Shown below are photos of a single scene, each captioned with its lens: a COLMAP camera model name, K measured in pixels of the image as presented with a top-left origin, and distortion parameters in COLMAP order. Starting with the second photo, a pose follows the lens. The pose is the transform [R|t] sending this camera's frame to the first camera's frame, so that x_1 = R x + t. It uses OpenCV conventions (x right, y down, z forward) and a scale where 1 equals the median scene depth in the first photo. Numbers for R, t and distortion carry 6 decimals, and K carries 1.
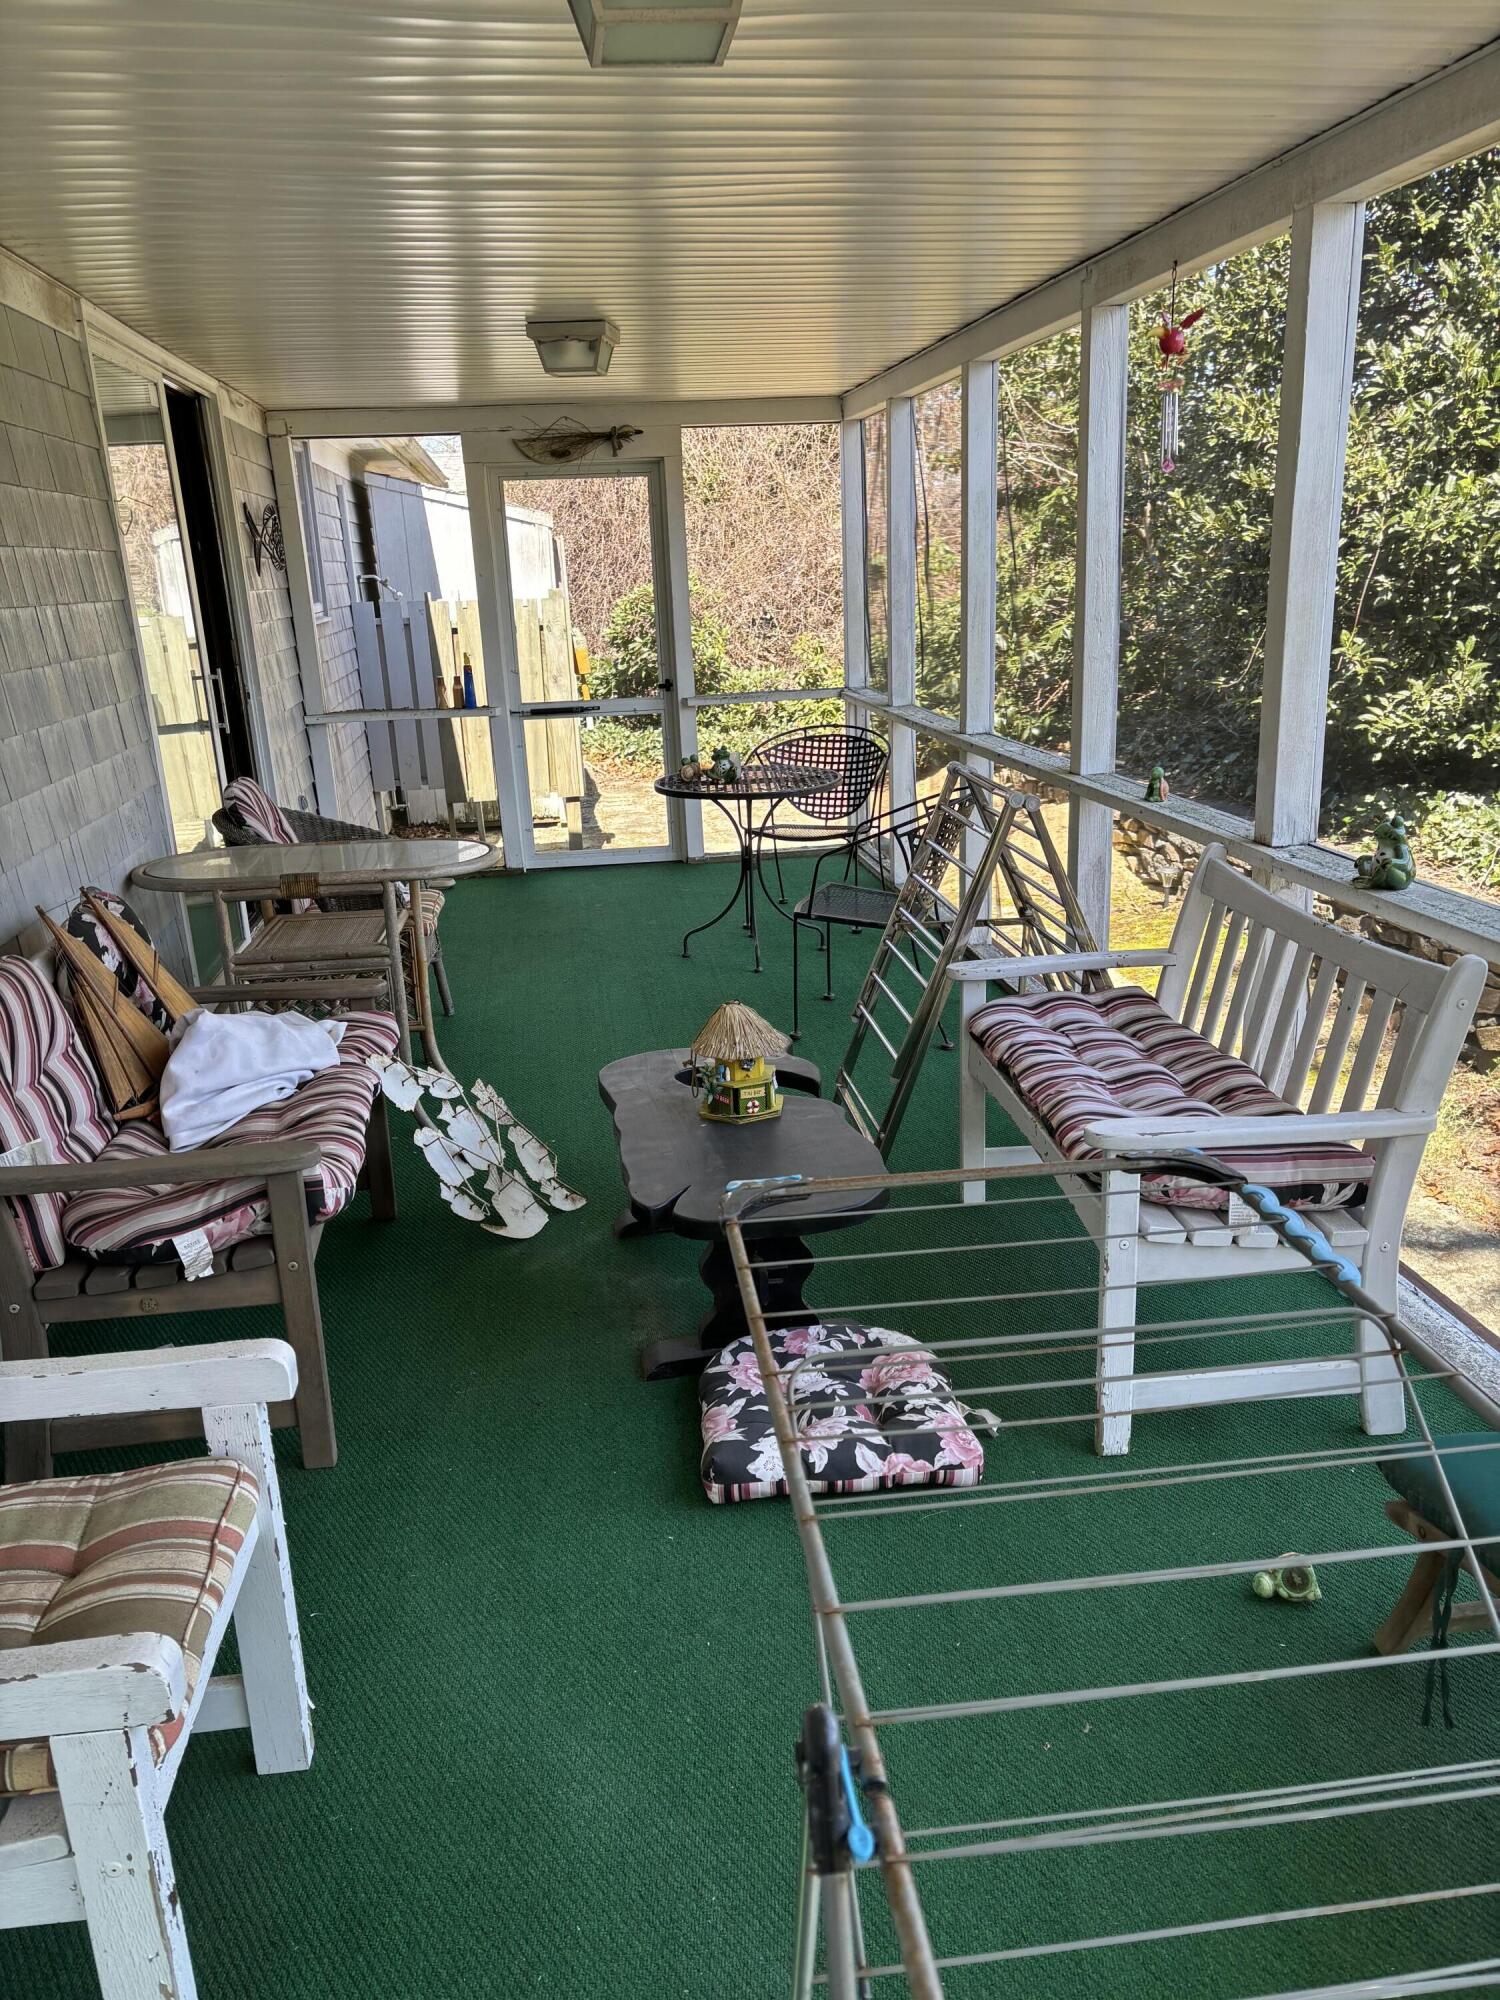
lens RADIAL K [[1495.4, 0, 756.7], [0, 1495.4, 1010.8], [0, 0, 1]] dist [0.059557, -0.063453]
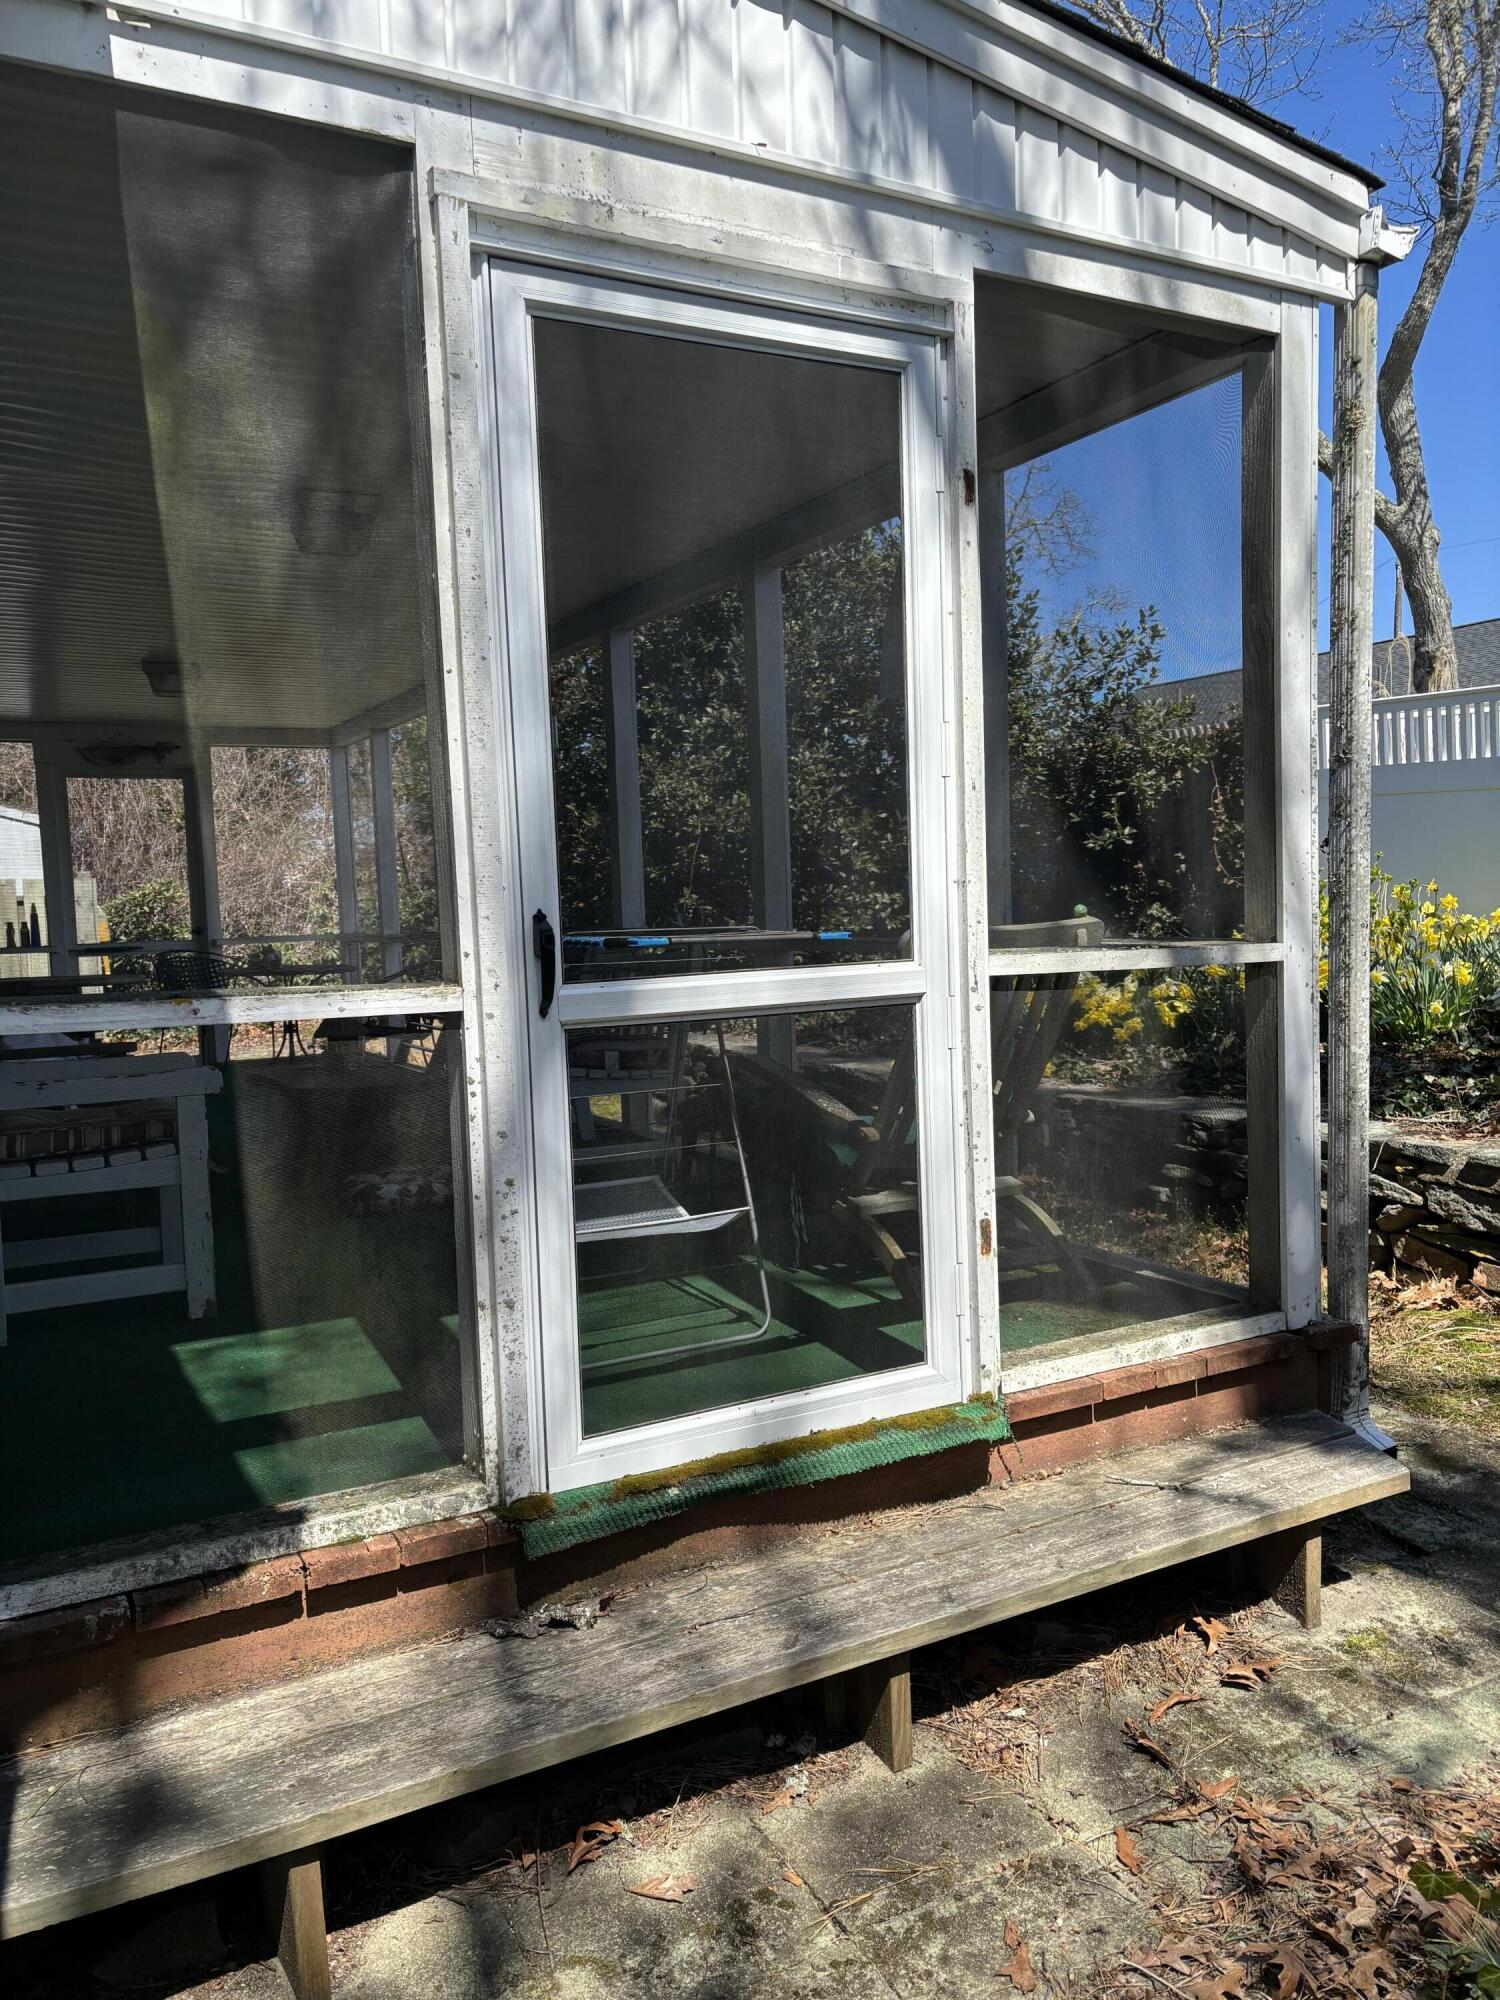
lens RADIAL K [[1495.4, 0, 756.7], [0, 1495.4, 1010.8], [0, 0, 1]] dist [0.059557, -0.063453]
pose [[0.933665, -0.023686, 0.357363, -0.087613], [0.101620, 0.974323, -0.200920, 0.182071], [-0.343428, 0.223907, 0.912098, -0.383601]]
